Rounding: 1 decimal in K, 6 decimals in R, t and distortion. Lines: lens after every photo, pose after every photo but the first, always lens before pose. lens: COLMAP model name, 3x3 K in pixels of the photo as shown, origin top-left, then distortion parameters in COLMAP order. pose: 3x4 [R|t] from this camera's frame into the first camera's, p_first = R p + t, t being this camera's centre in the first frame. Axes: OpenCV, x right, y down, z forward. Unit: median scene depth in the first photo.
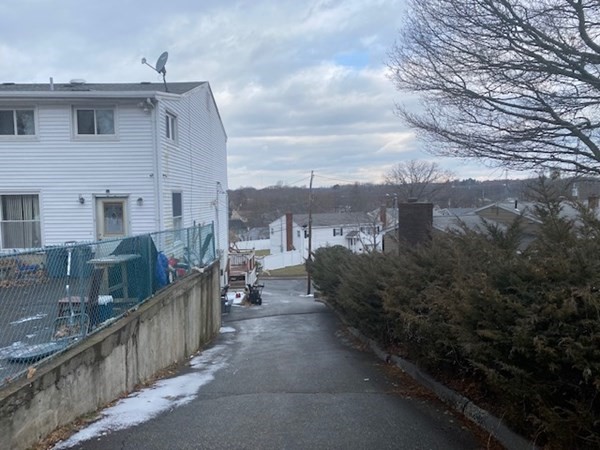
lens RADIAL K [[454.2, 0, 294.6], [0, 454.2, 229.8], [0, 0, 1]] dist [0.060408, -0.061312]
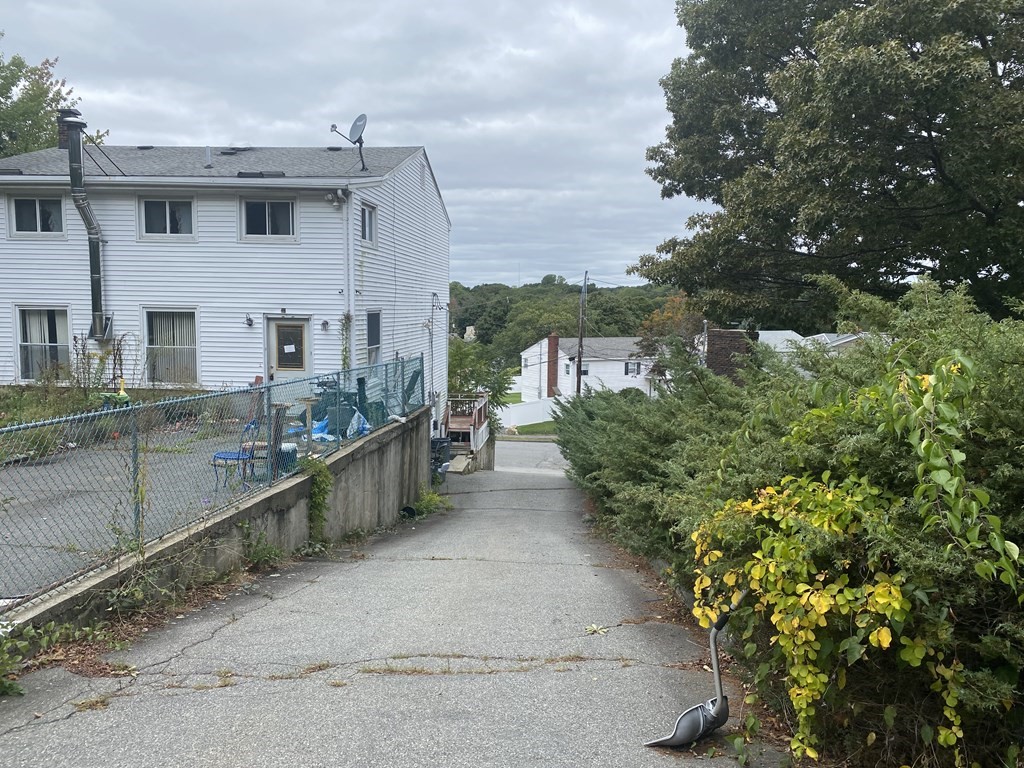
lens RADIAL K [[775.1, 0, 516.5], [0, 775.1, 386.2], [0, 0, 1]] dist [0.060408, -0.061312]
pose [[0.996845, 0.035815, -0.070836, 0.063321], [-0.033333, 0.998799, 0.035918, -0.016787], [0.072037, -0.033443, 0.996841, -0.230386]]
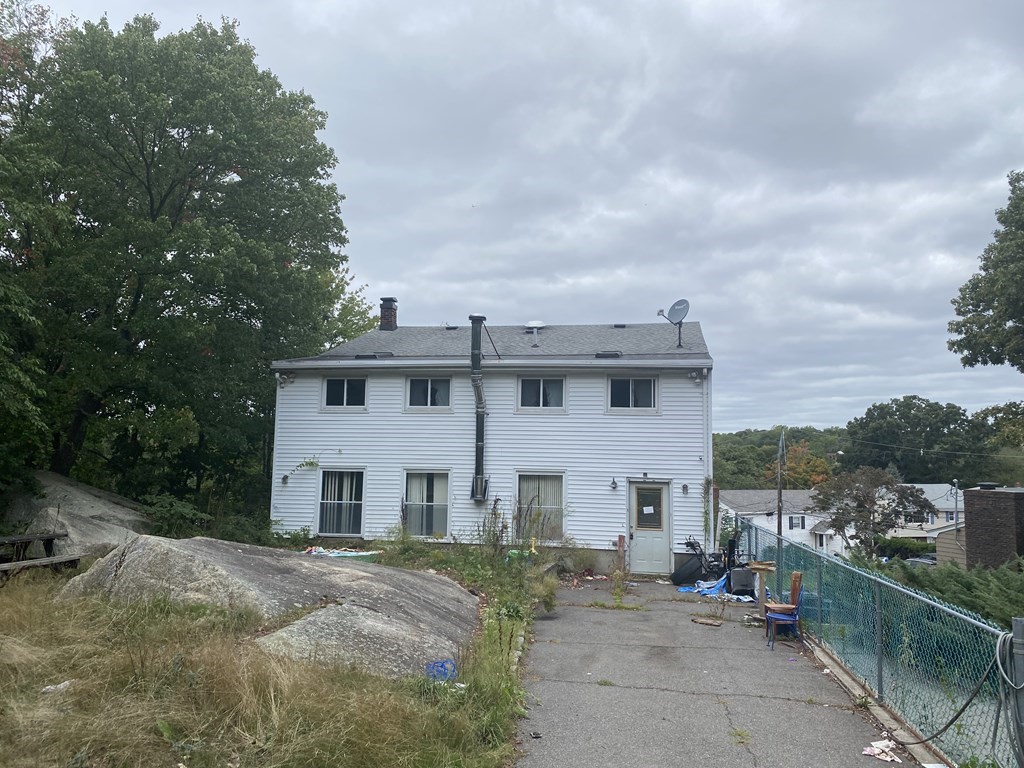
lens RADIAL K [[775.1, 0, 520.0], [0, 775.1, 397.9], [0, 0, 1]] dist [0.060408, -0.061312]
pose [[0.982222, 0.017573, -0.186898, -0.329510], [-0.042941, 0.990244, -0.132562, -0.023638], [0.182745, 0.138231, 0.973394, -0.387573]]
